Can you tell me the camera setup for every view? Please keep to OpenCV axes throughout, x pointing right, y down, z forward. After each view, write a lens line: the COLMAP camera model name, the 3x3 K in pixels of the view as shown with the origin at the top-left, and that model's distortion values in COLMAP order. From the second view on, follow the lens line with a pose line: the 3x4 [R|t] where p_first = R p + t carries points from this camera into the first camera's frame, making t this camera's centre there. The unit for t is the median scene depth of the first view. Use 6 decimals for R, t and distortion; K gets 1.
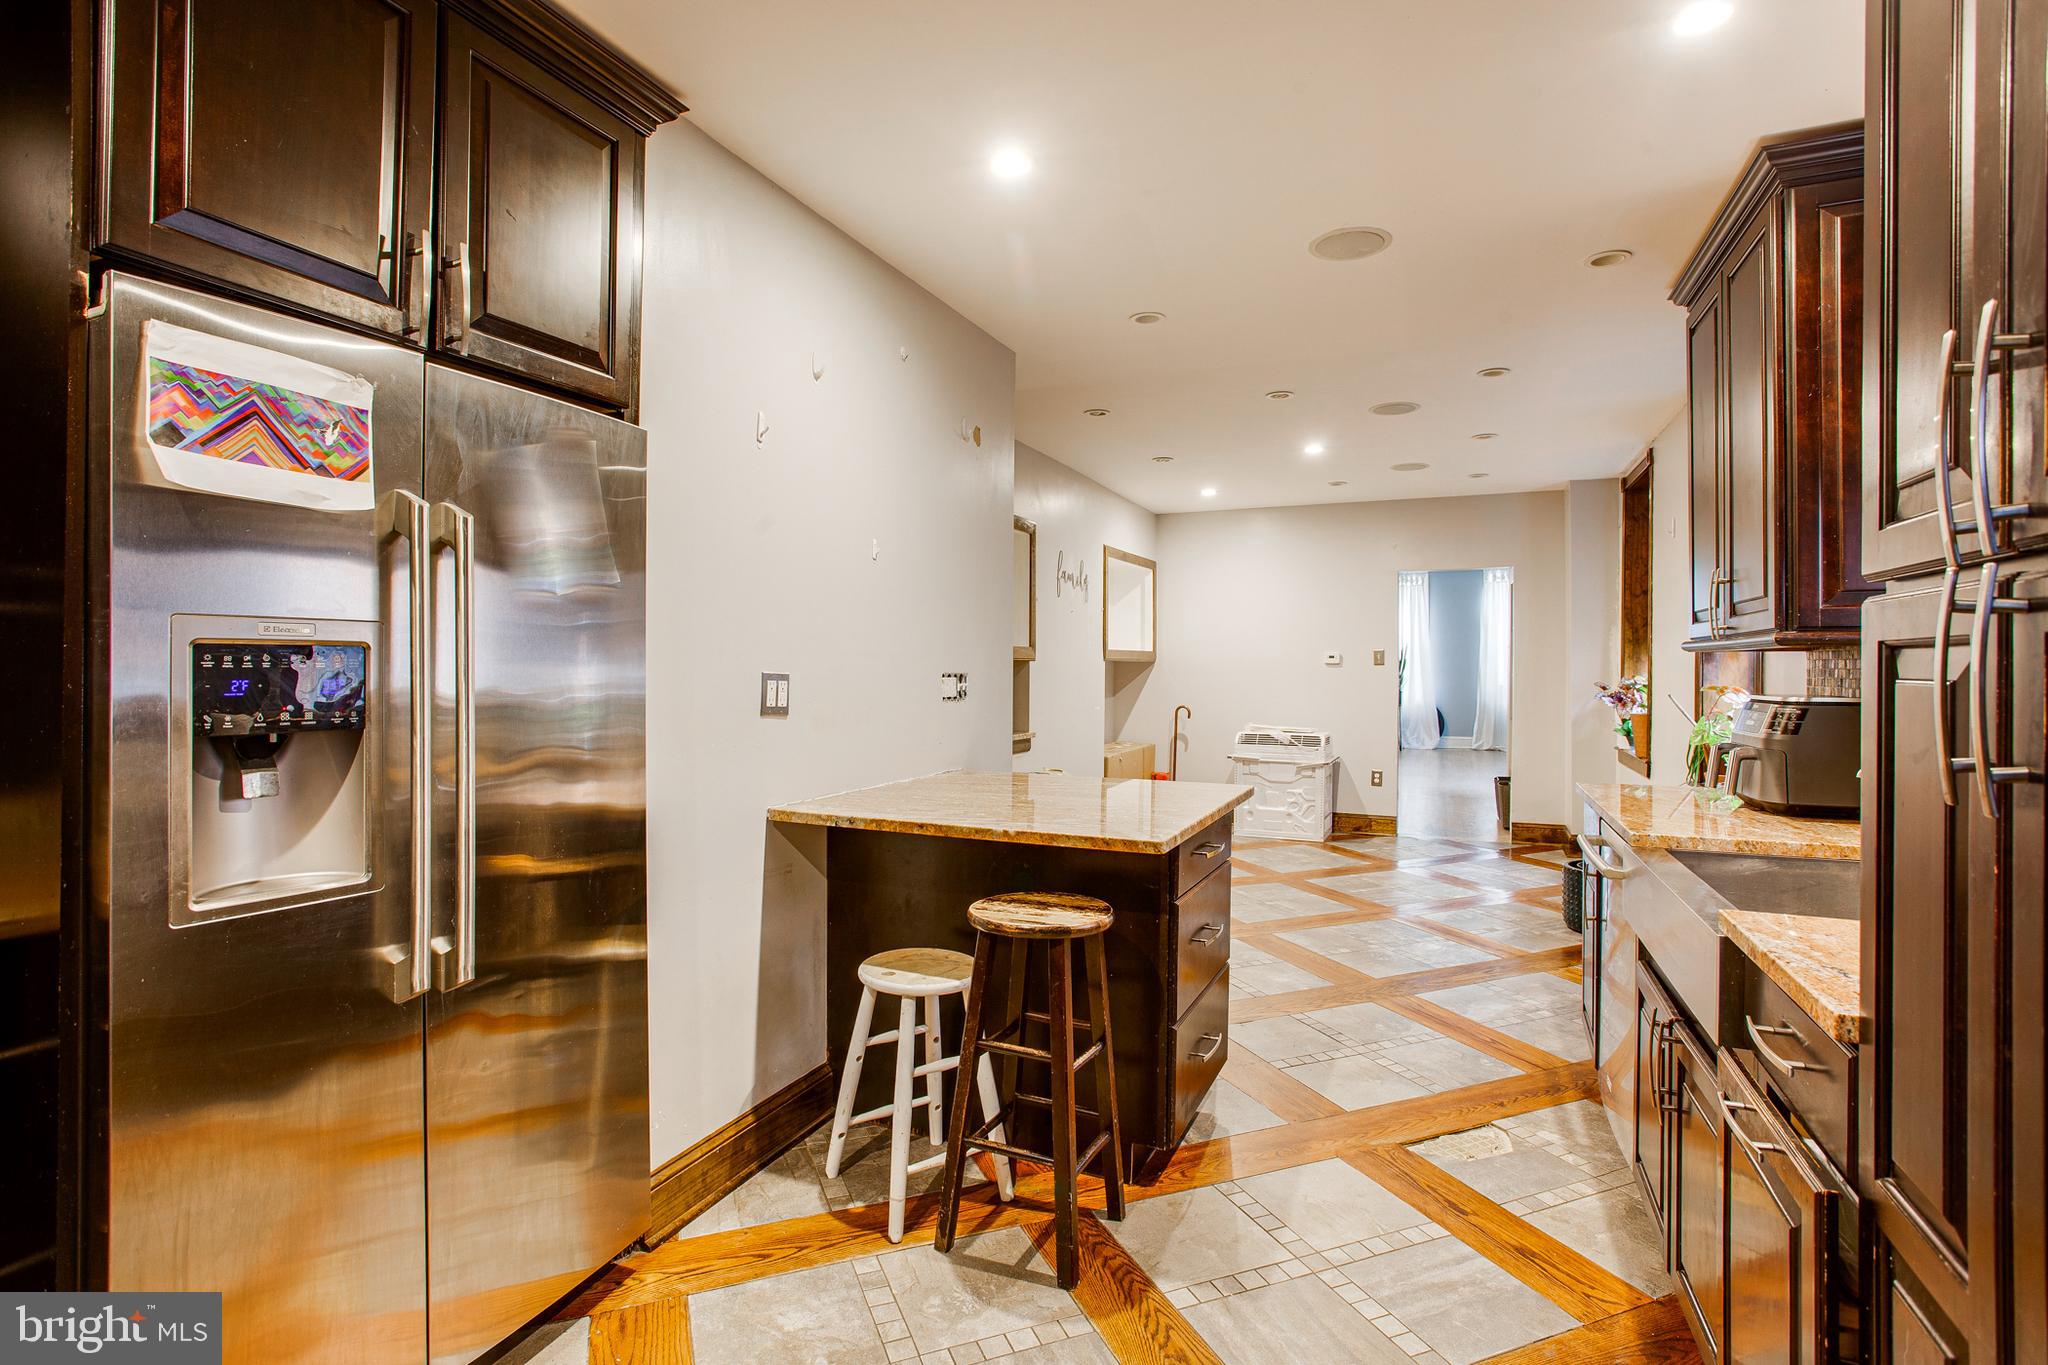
lens RADIAL K [[994.7, 0, 1021.6], [0, 994.7, 671.1], [0, 0, 1]] dist [-0.062969, 0.025625]
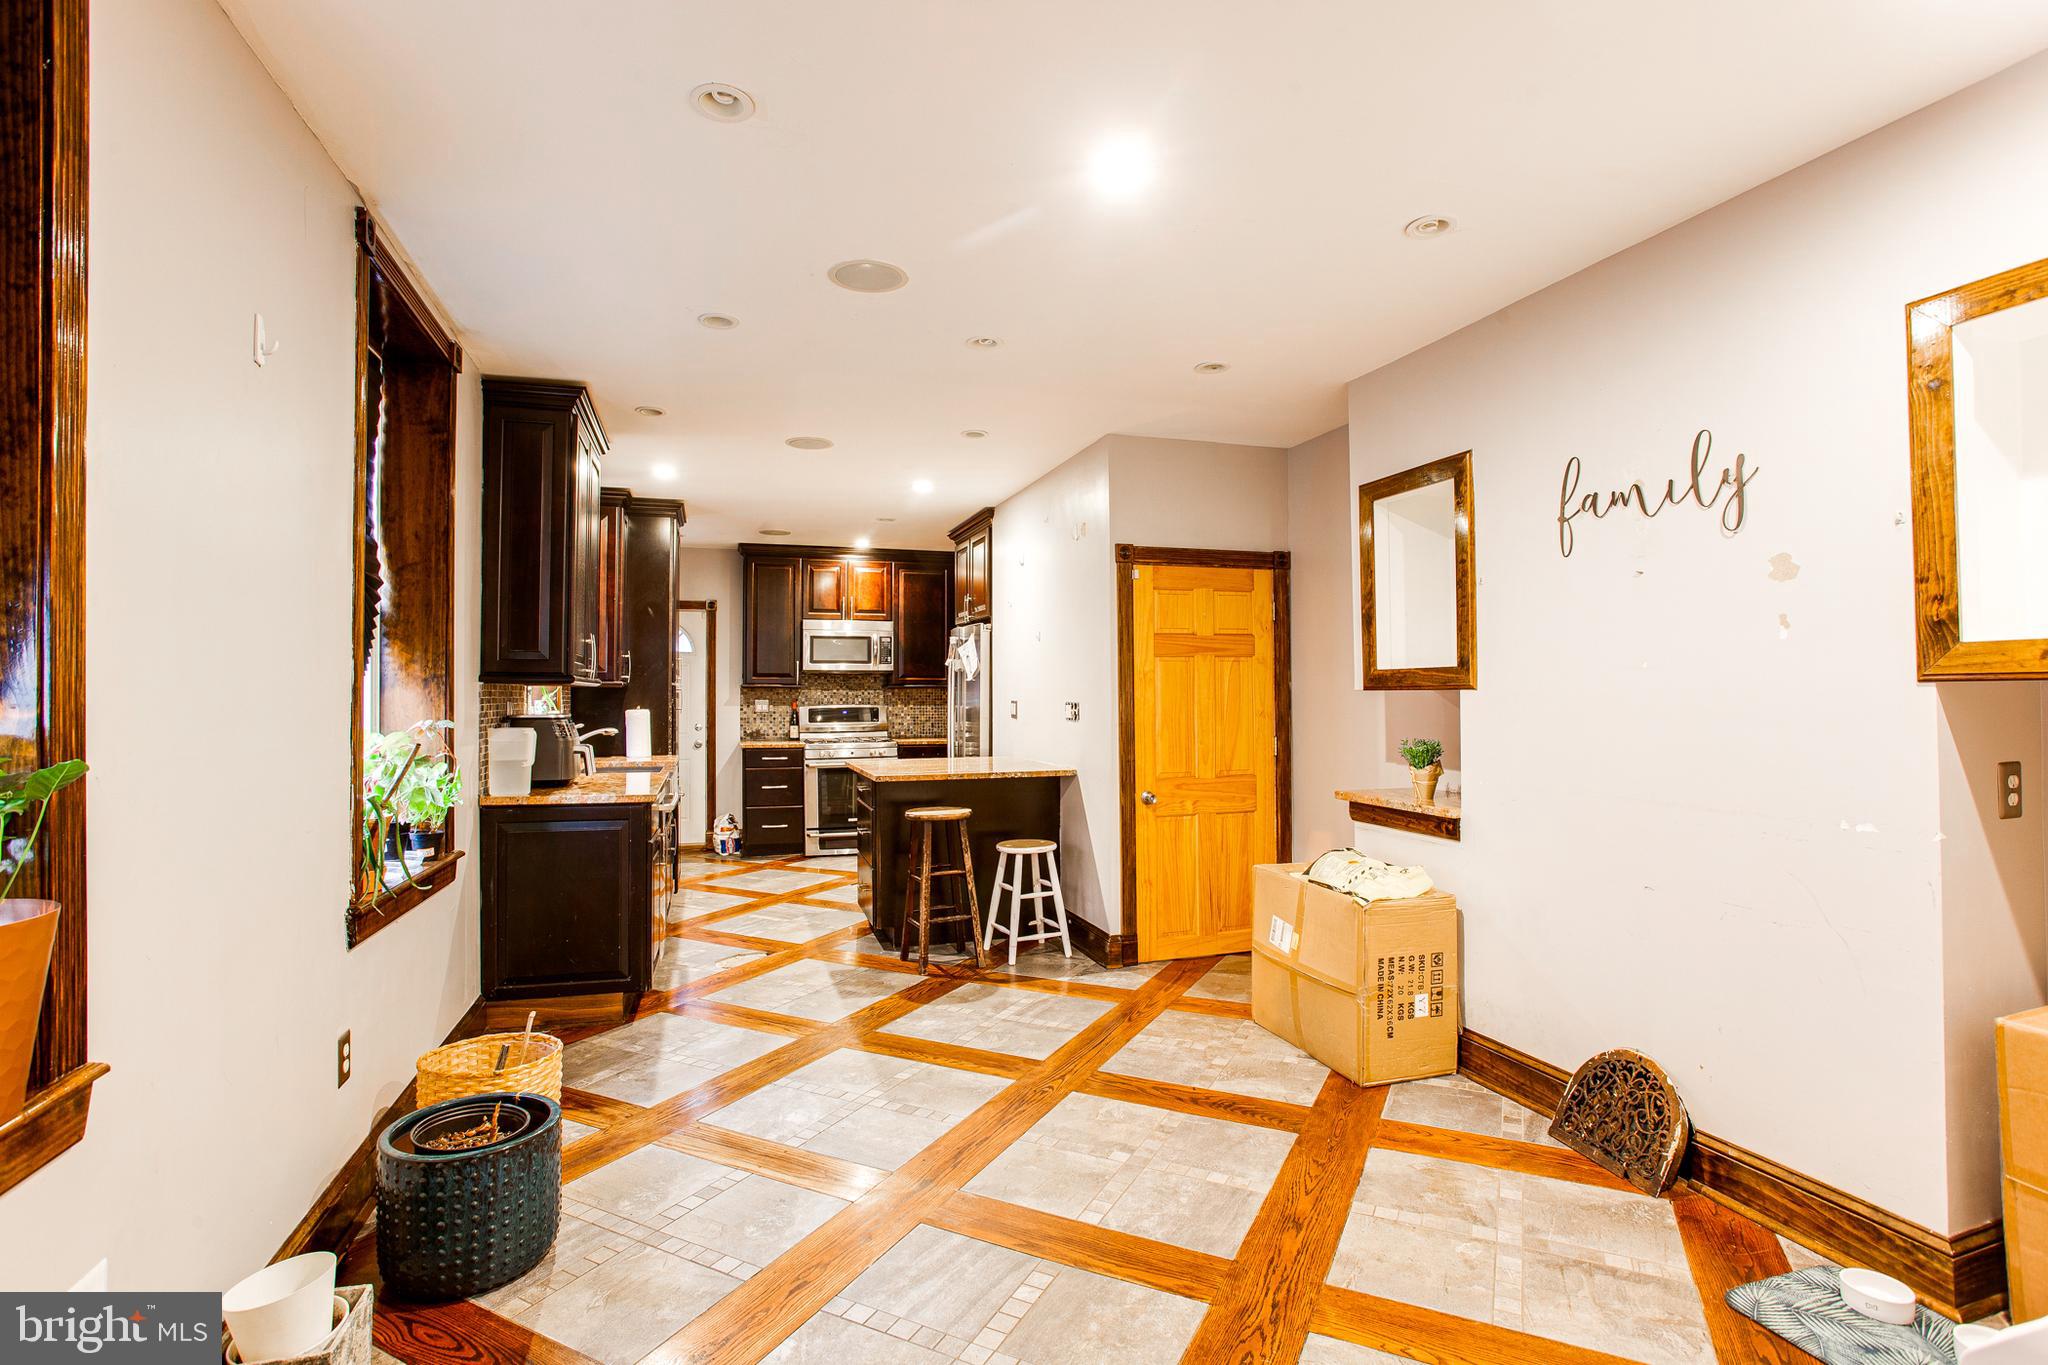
lens RADIAL K [[994.7, 0, 1021.6], [0, 994.7, 671.1], [0, 0, 1]] dist [-0.062969, 0.025625]
pose [[-0.756345, -0.014913, -0.654003, 1.410545], [-0.000055, 0.999742, -0.022733, -0.015003], [0.654173, -0.017159, -0.756150, 3.045844]]
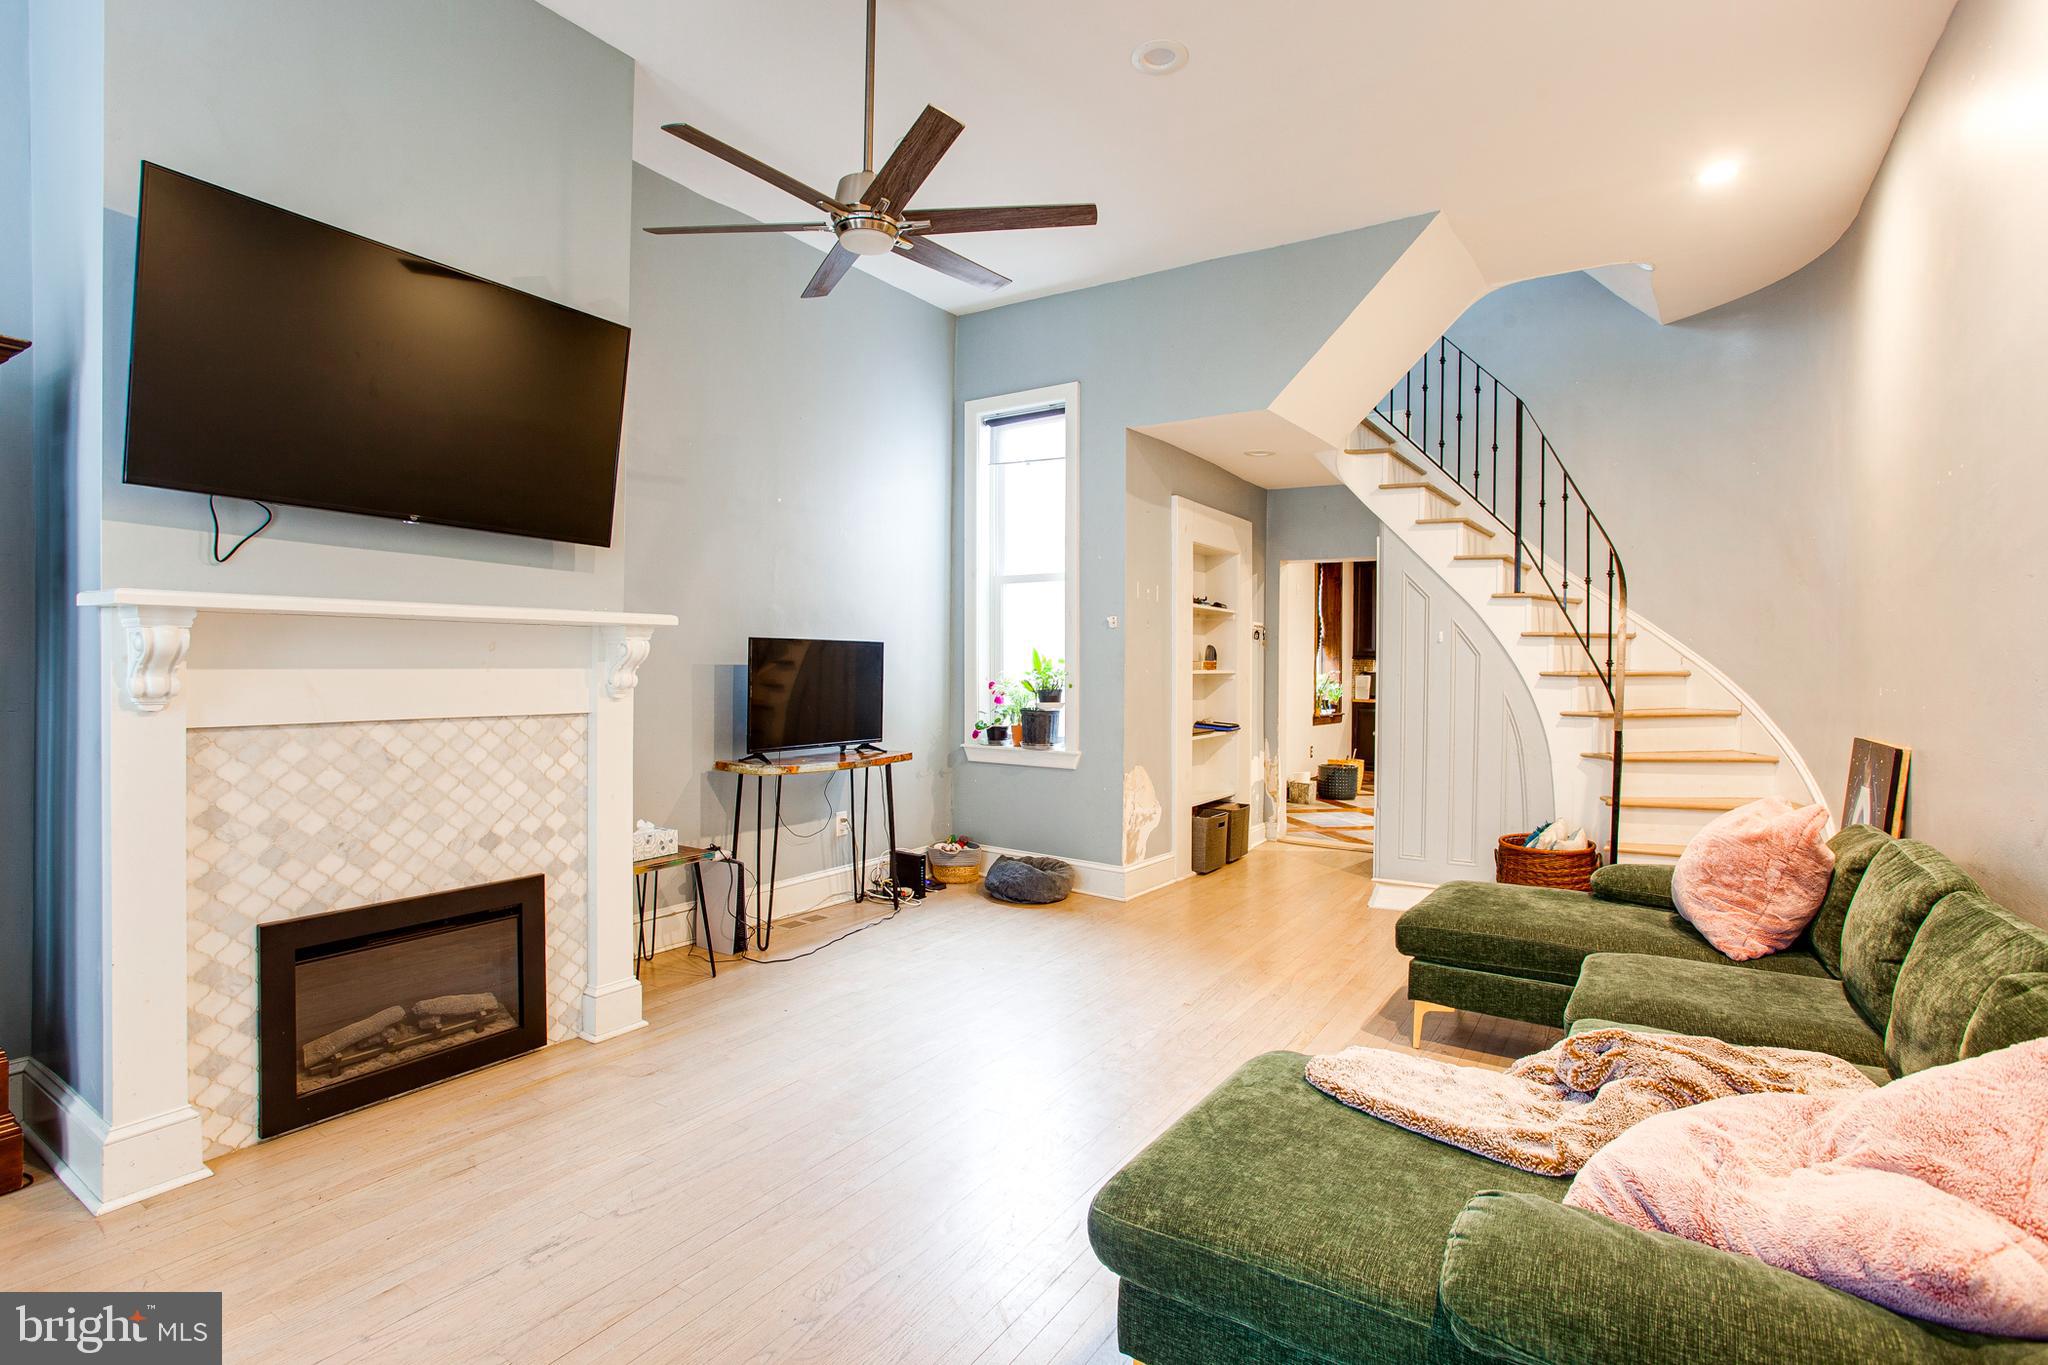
lens RADIAL K [[994.7, 0, 1021.6], [0, 994.7, 671.1], [0, 0, 1]] dist [-0.062969, 0.025625]
pose [[-0.985229, -0.016744, 0.170424, 1.775824], [-0.014631, 0.999800, 0.013647, -0.016936], [-0.170619, 0.010952, -0.985276, 6.099898]]
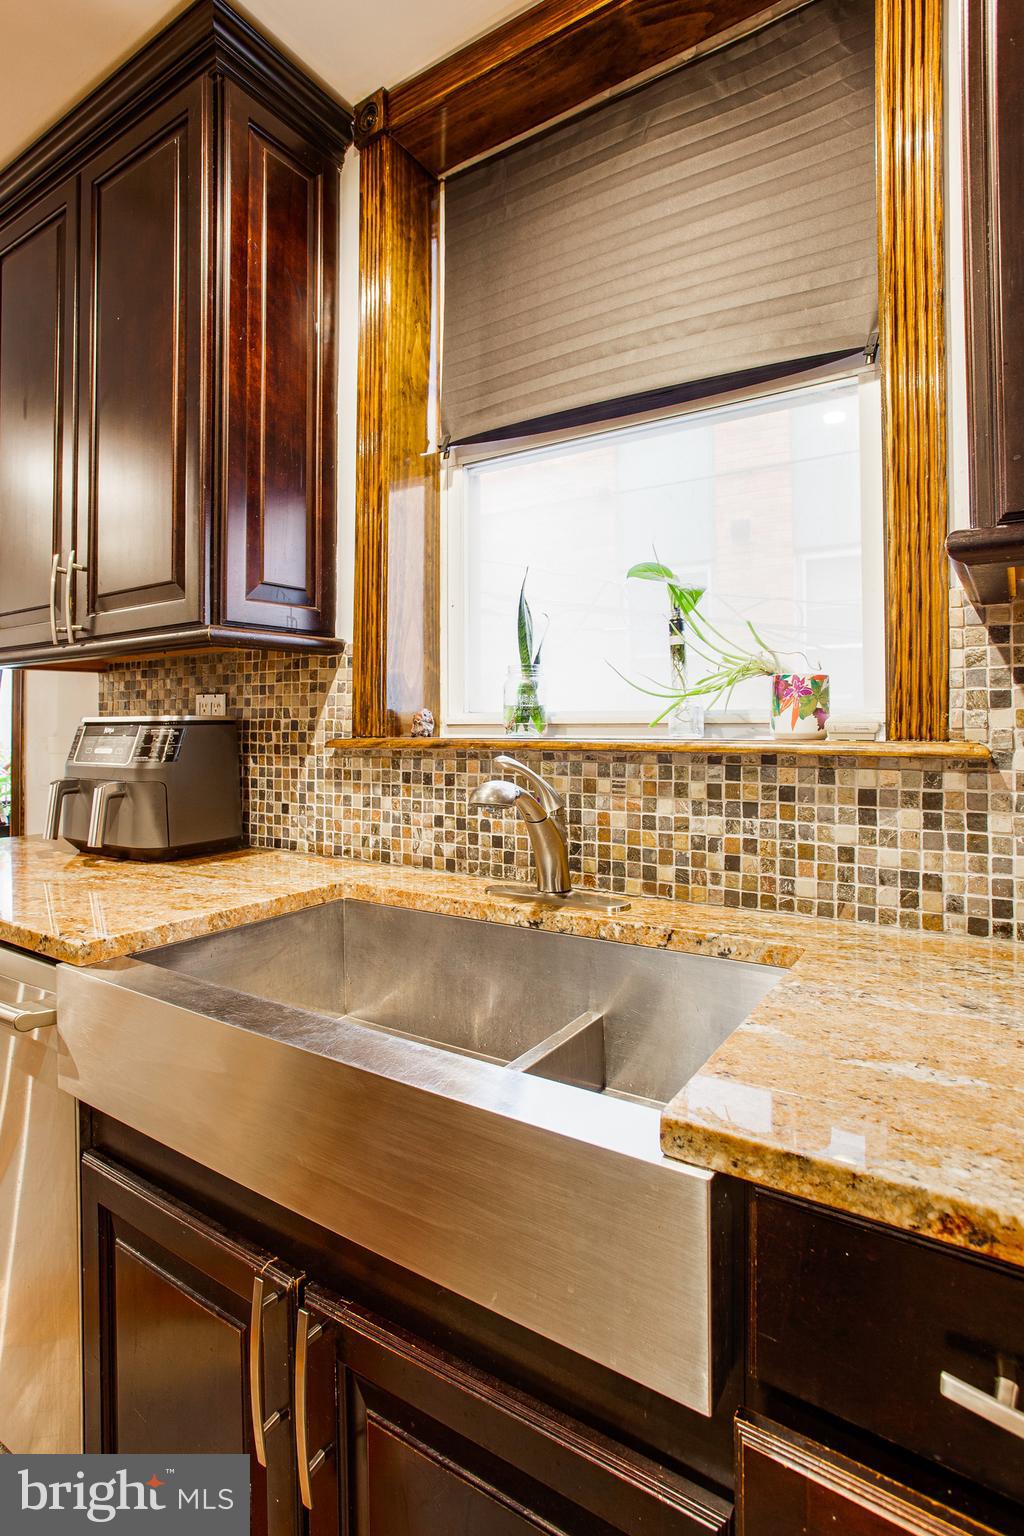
lens RADIAL K [[781.4, 0, 516.7], [0, 781.4, 732.8], [0, 0, 1]] dist [-0.072611, 0.046804]
pose [[0.185490, -0.011269, 0.982582, 0.203427], [0.005897, 0.999929, 0.010354, 0.035071], [-0.982629, 0.003874, 0.185543, 0.560738]]
